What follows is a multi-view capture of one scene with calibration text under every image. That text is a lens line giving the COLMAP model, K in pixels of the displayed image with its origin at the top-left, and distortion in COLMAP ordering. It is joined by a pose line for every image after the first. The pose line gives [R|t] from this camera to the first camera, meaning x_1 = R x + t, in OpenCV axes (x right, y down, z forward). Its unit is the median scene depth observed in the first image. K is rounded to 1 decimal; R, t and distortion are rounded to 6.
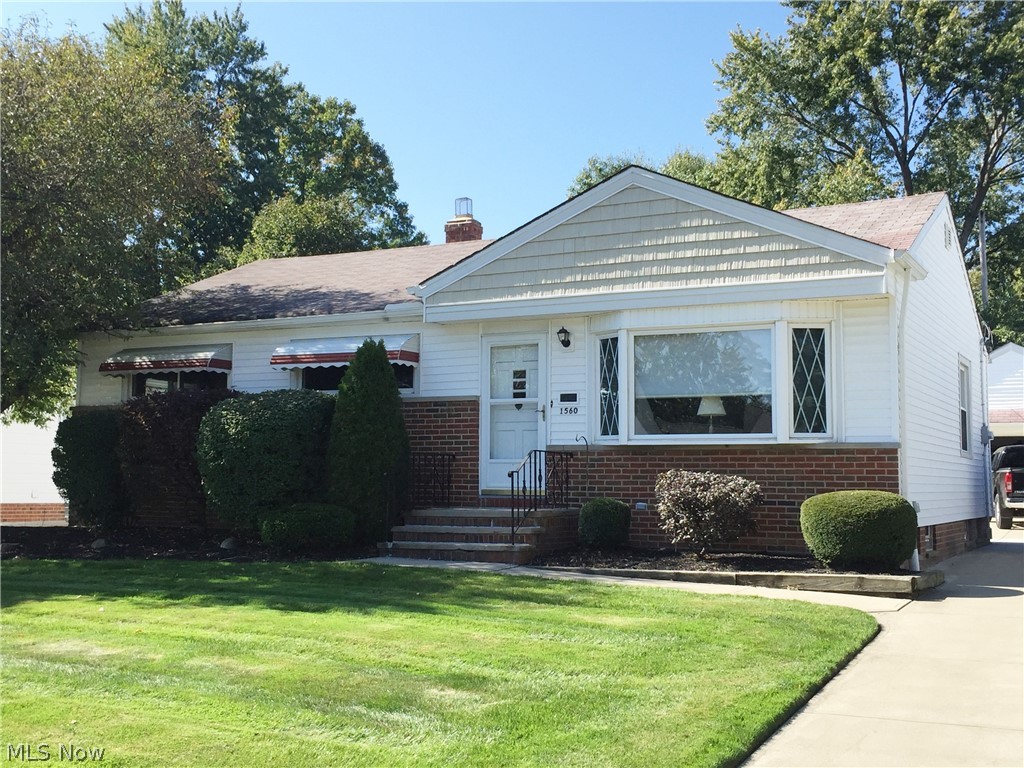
lens RADIAL K [[1243.8, 0, 512.0], [0, 1243.8, 384.0], [0, 0, 1]] dist [0.012230, 0.016979]
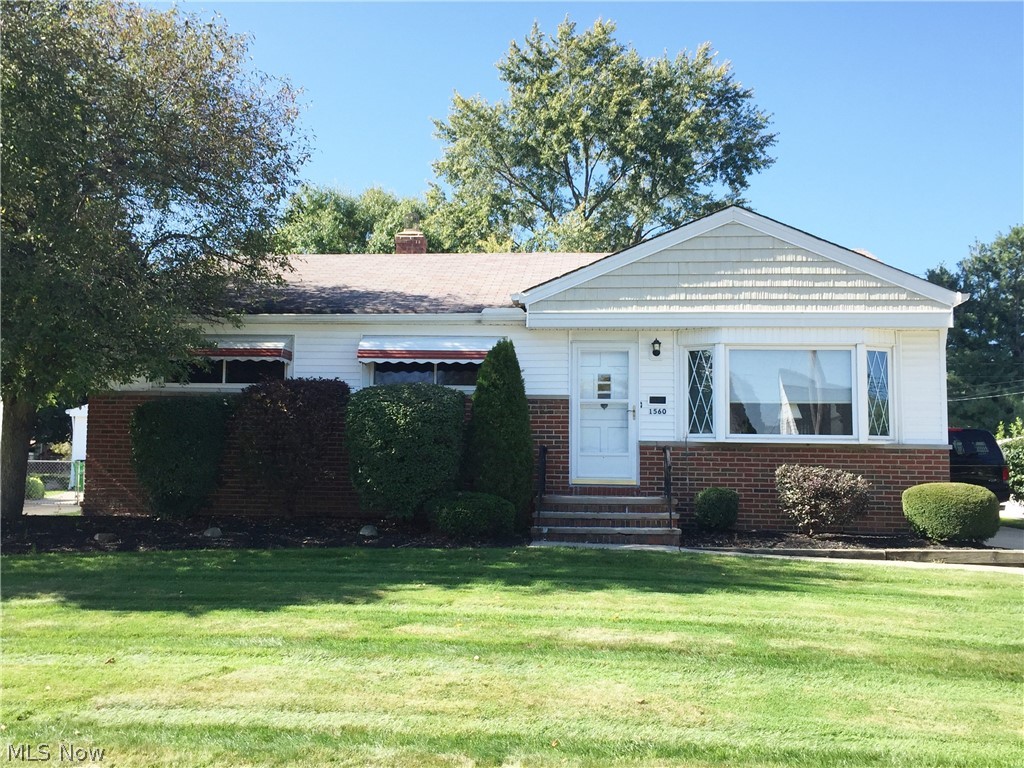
lens RADIAL K [[1055.4, 0, 512.0], [0, 1055.4, 384.0], [0, 0, 1]] dist [0.029479, 0.006150]
pose [[0.924626, 0.040021, 0.378769, -0.462273], [-0.038115, 0.999195, -0.012532, 0.013943], [-0.378966, -0.002850, 0.925406, 0.151422]]
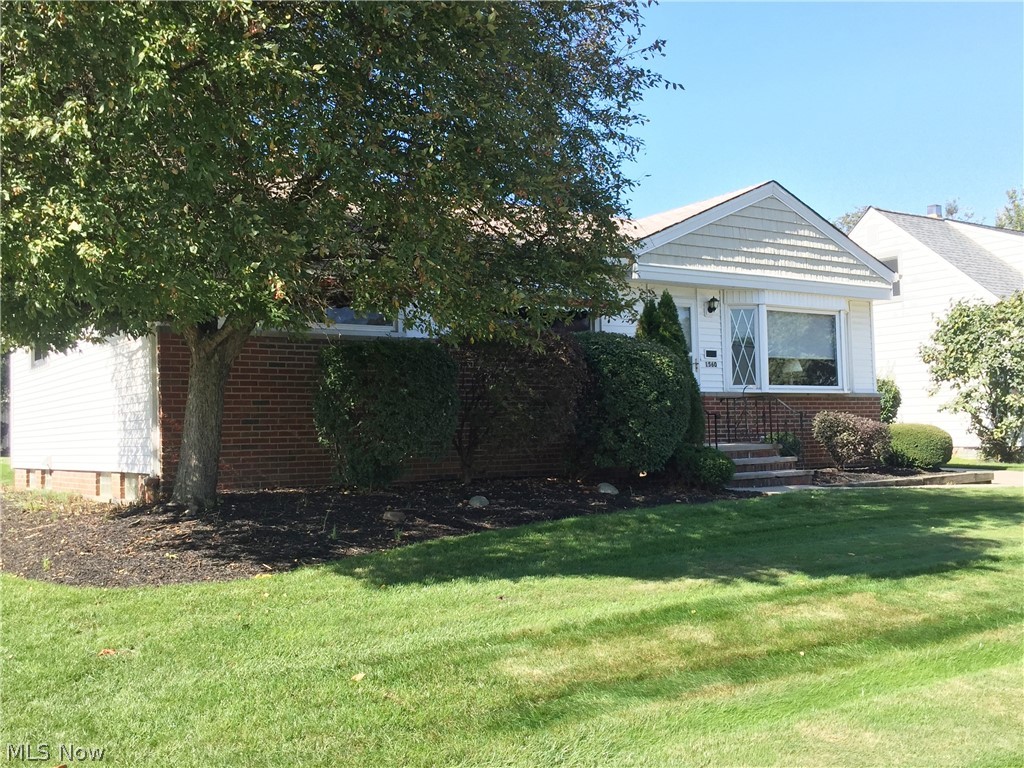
lens RADIAL K [[1055.4, 0, 512.0], [0, 1055.4, 384.0], [0, 0, 1]] dist [0.029479, 0.006150]
pose [[0.467804, 0.022618, 0.883543, -1.002956], [-0.049047, 0.998796, 0.000400, 0.051745], [-0.882470, -0.043522, 0.468350, 0.700044]]
